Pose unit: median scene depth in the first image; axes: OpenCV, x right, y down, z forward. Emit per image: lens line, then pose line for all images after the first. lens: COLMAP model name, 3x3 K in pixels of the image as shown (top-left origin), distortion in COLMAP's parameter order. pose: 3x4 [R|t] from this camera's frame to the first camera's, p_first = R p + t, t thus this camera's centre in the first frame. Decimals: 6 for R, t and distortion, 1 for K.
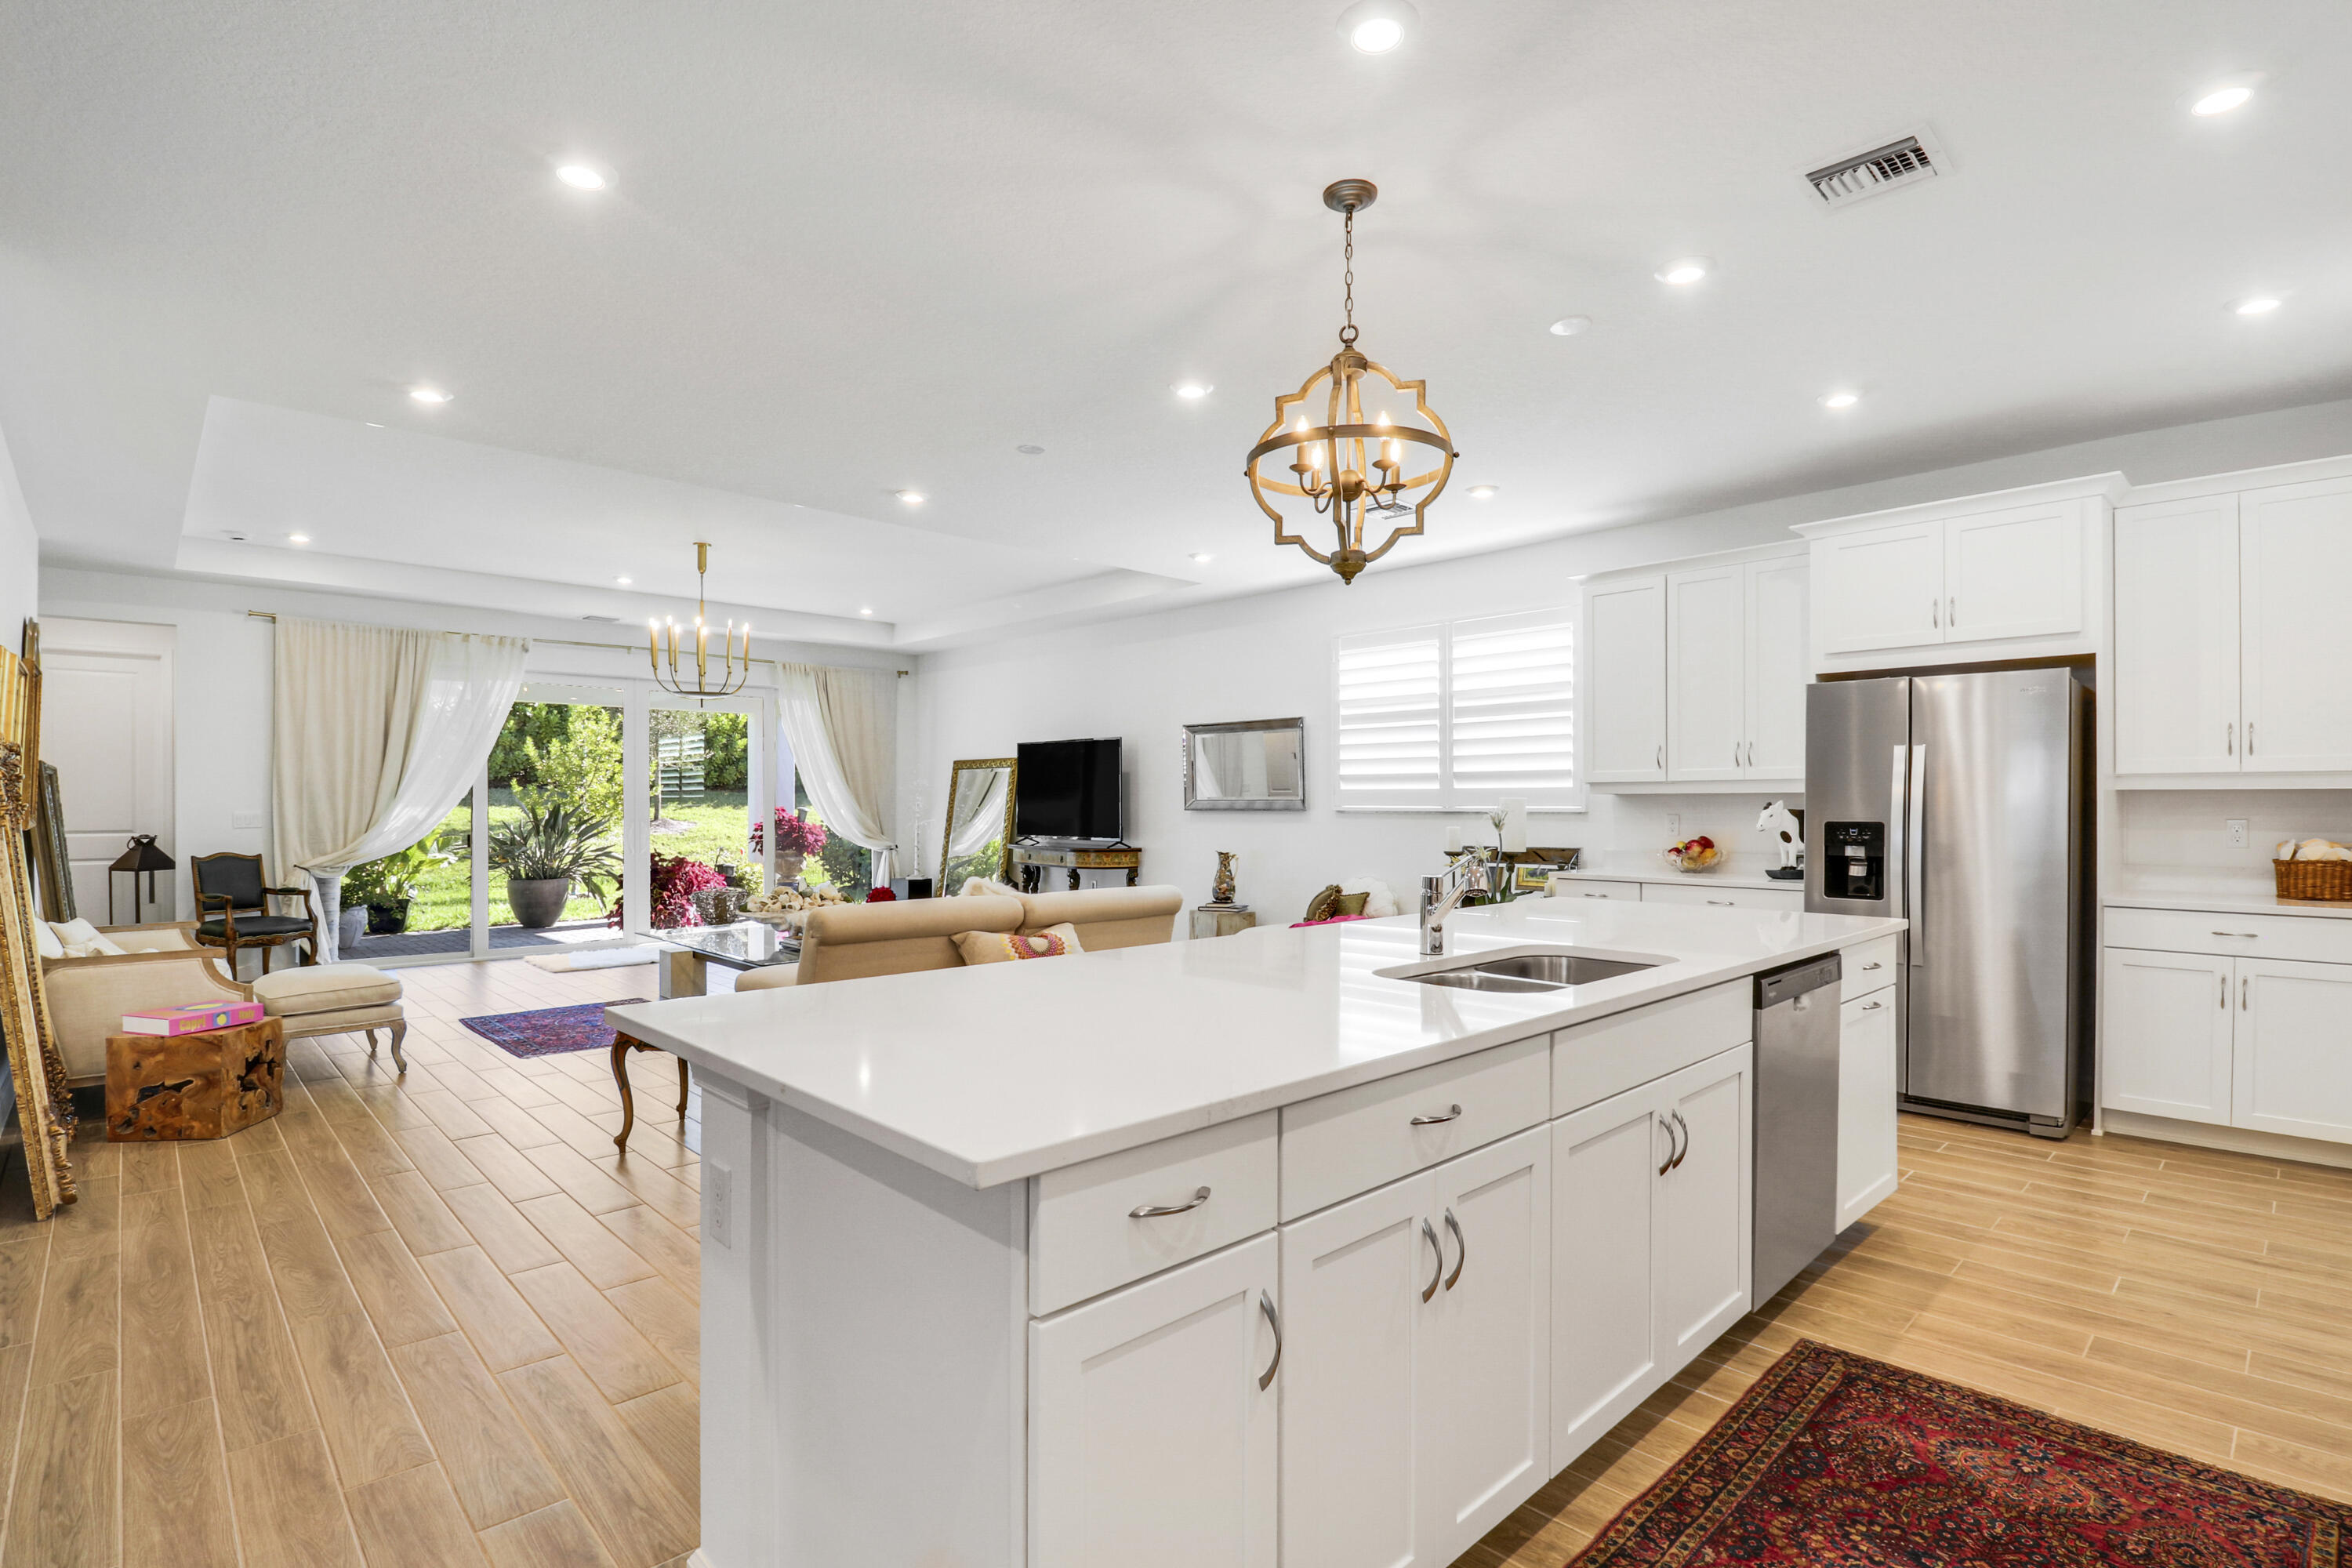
lens RADIAL K [[1115.0, 0, 1188.4], [0, 1115.0, 811.5], [0, 0, 1]] dist [-0.005160, -0.007651]
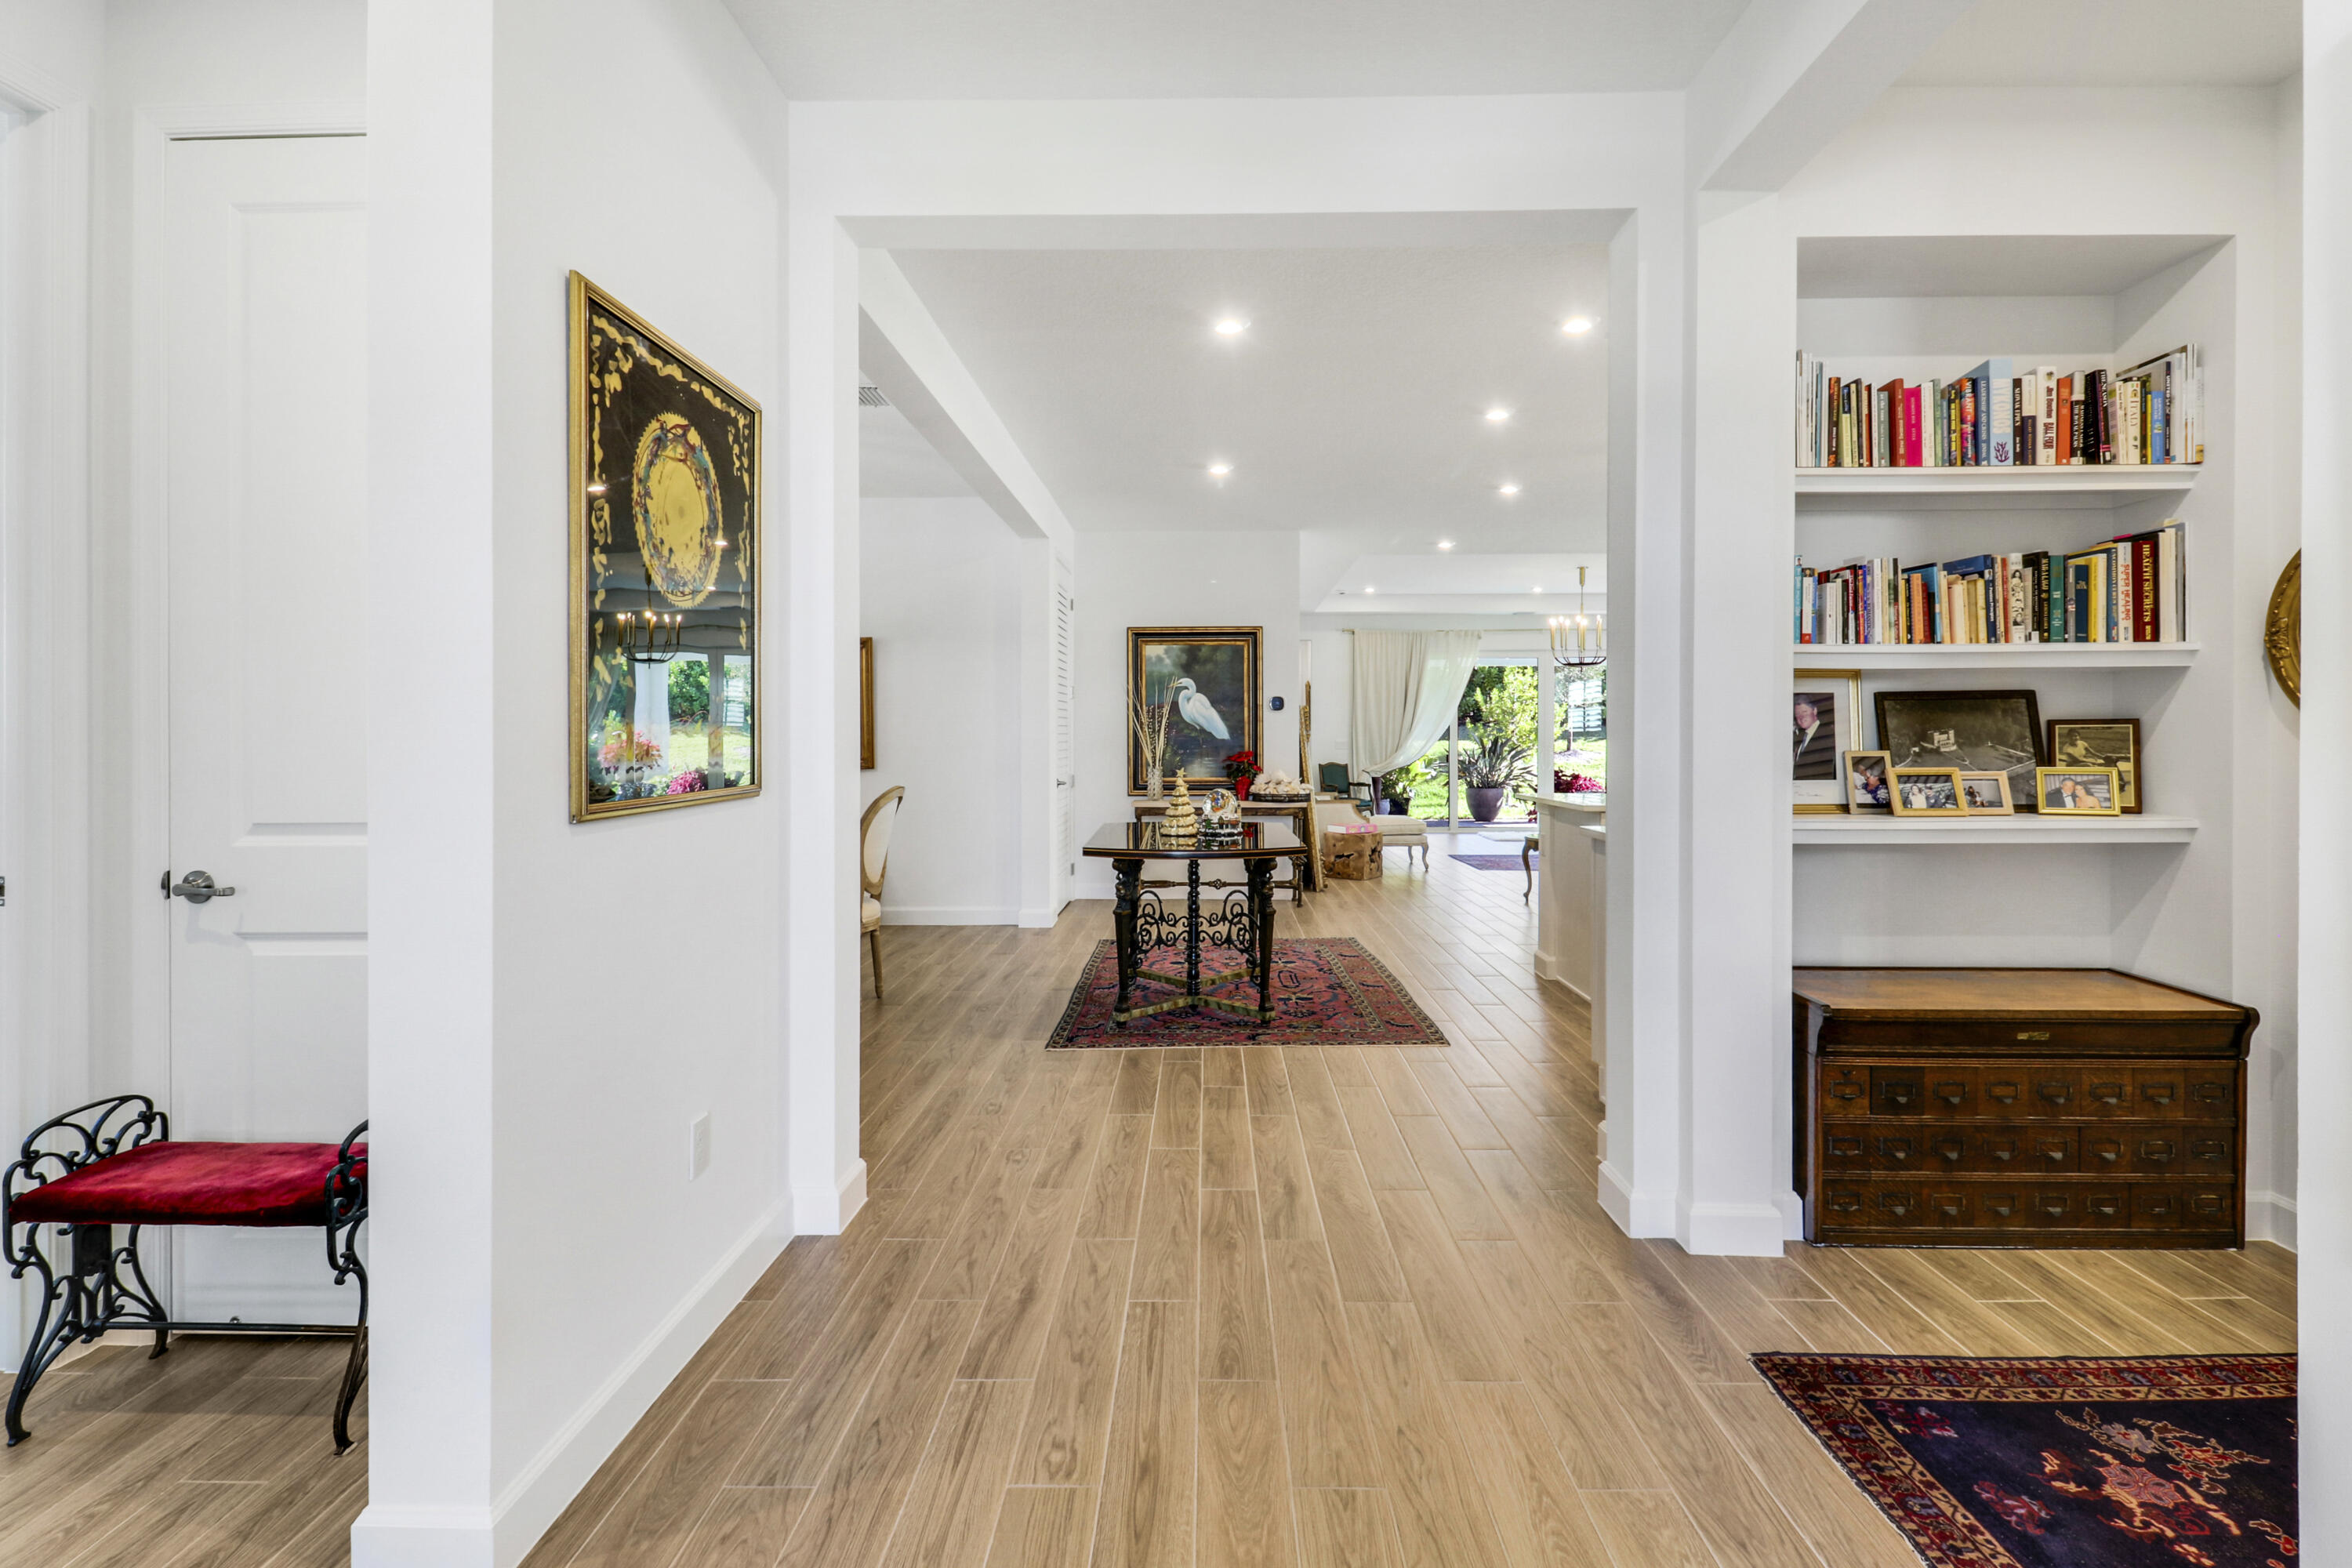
lens RADIAL K [[1103.3, 0, 1213.2], [0, 1103.3, 760.3], [0, 0, 1]] dist [-0.001616, -0.000035]
pose [[0.720749, 0.010243, -0.693120, 0.280757], [-0.001444, 0.999911, 0.013275, 0.010851], [0.693195, -0.008567, 0.720700, -0.504334]]
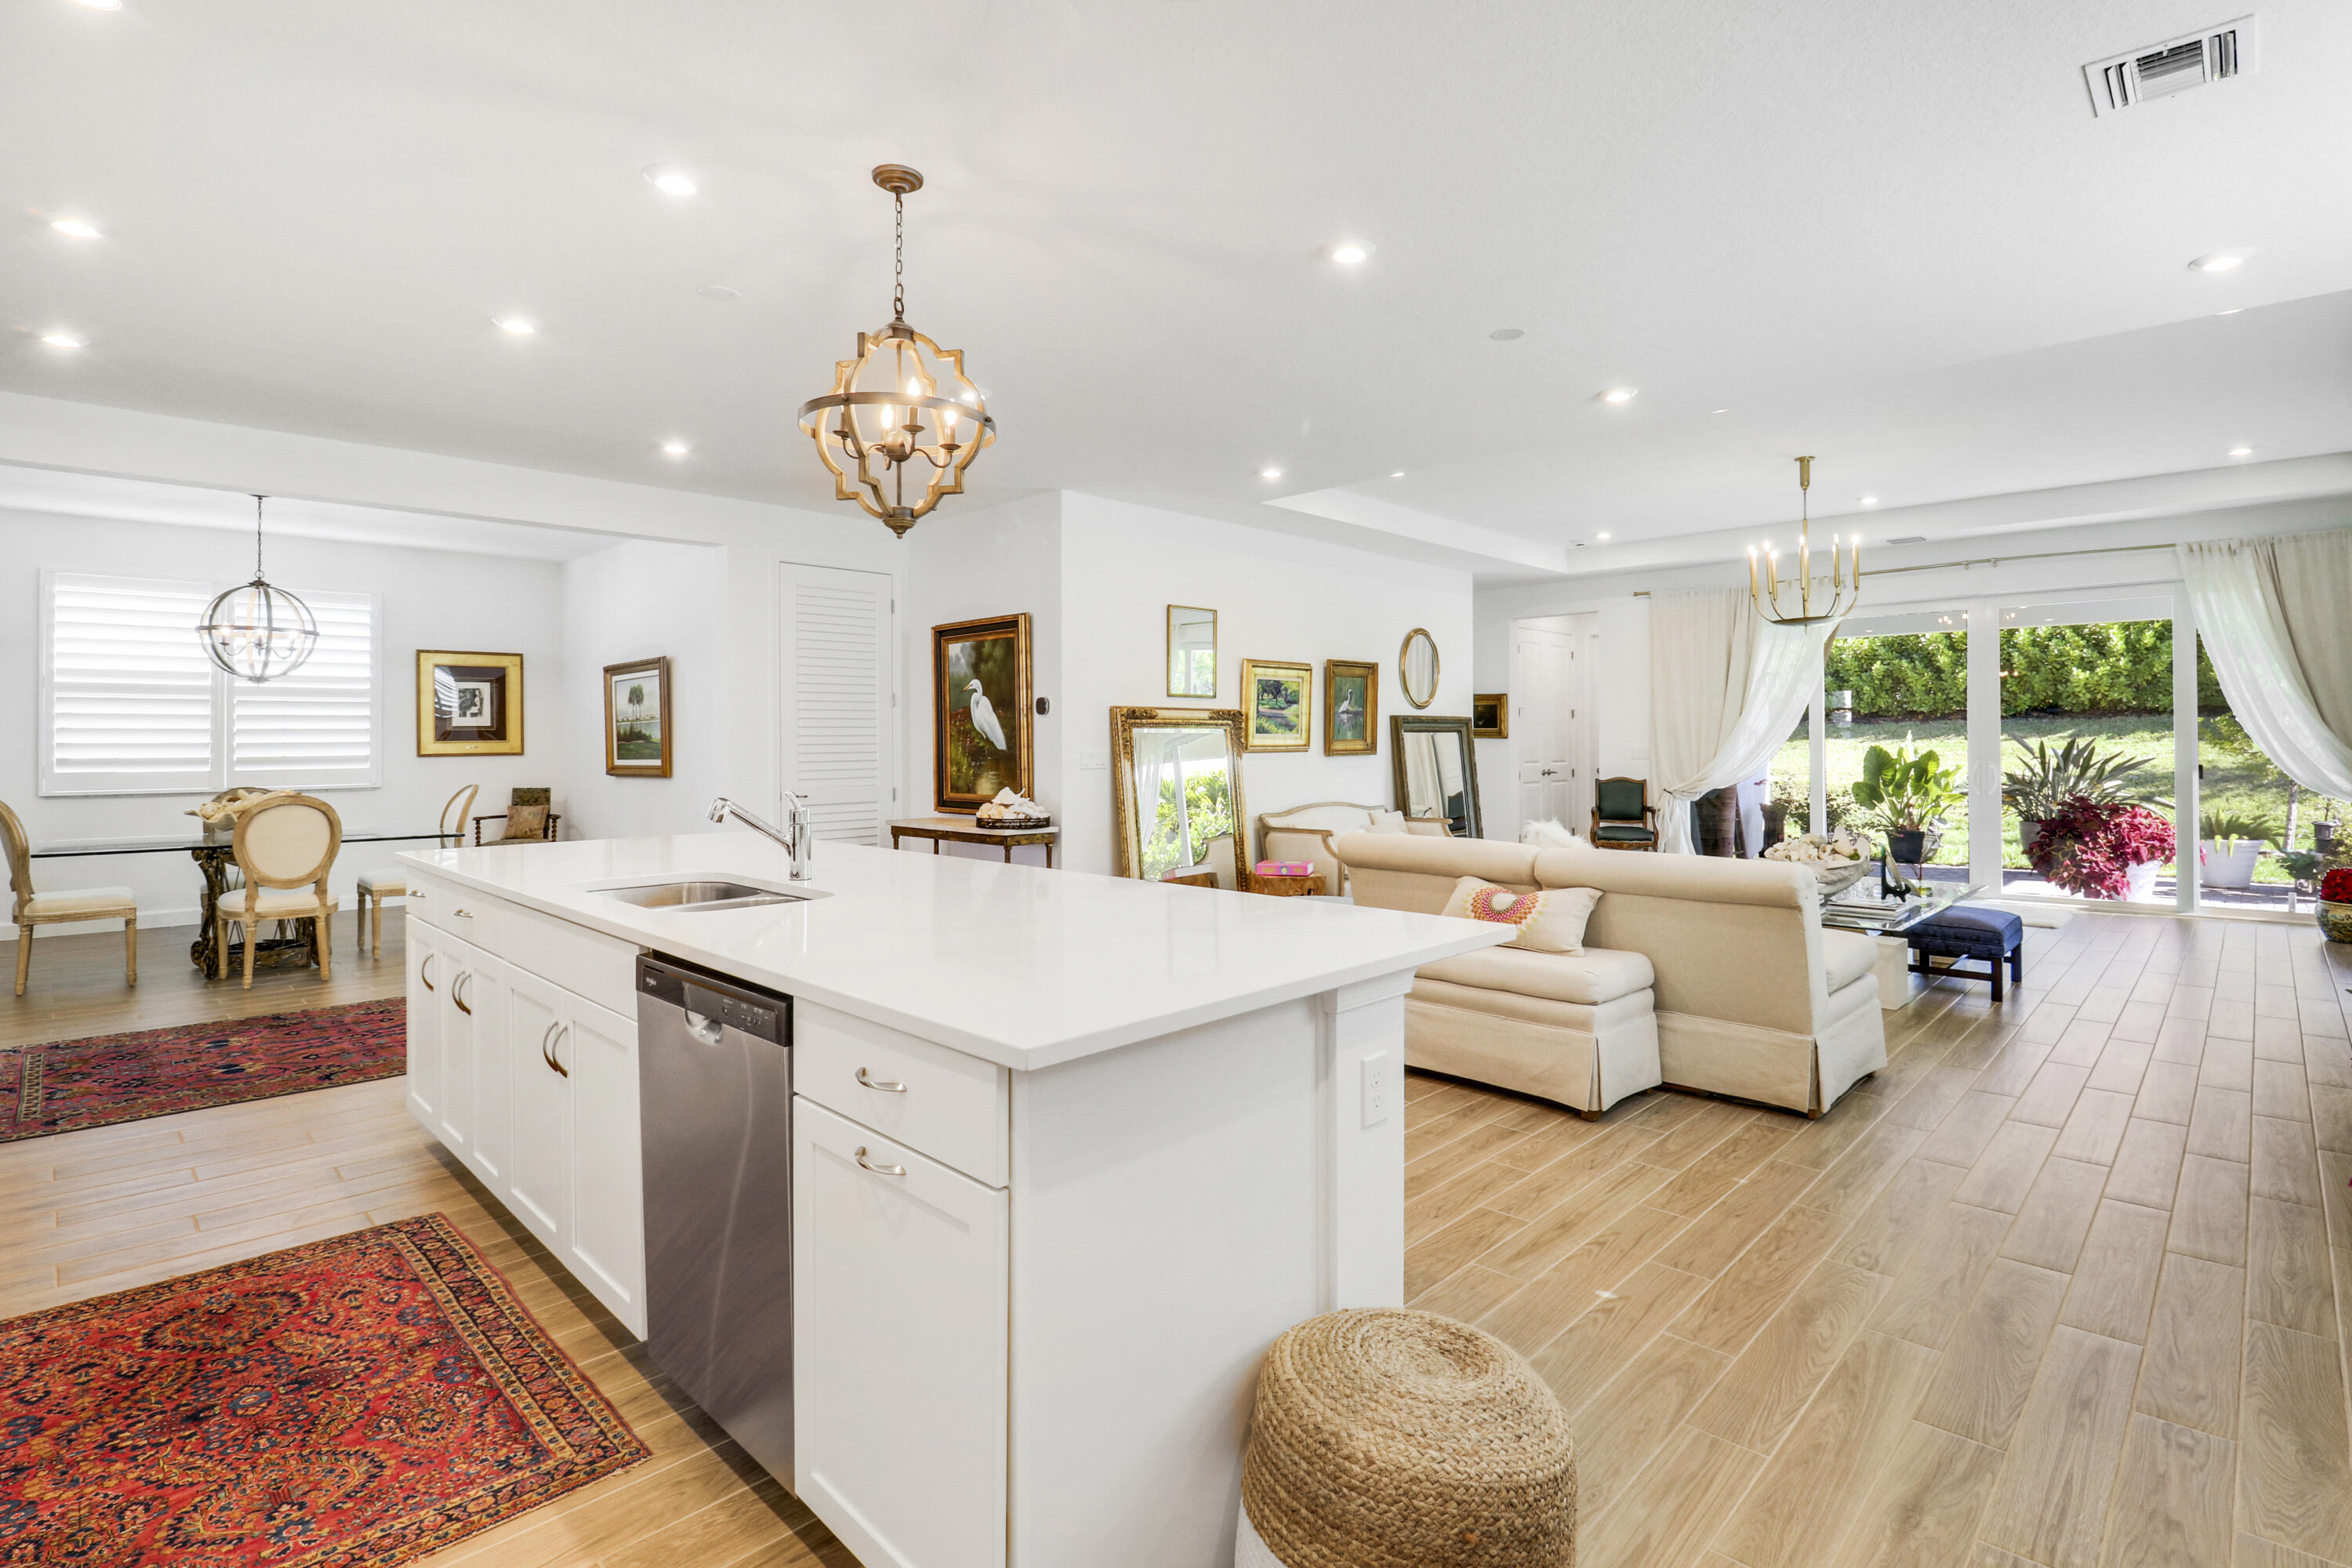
lens RADIAL K [[1104.3, 0, 1199.1], [0, 1104.3, 732.7], [0, 0, 1]] dist [-0.012233, -0.003701]
pose [[0.046396, -0.009529, -0.998878, 0.477712], [-0.002355, 0.999951, -0.009649, -0.002147], [0.998920, 0.002800, 0.046371, 0.485606]]
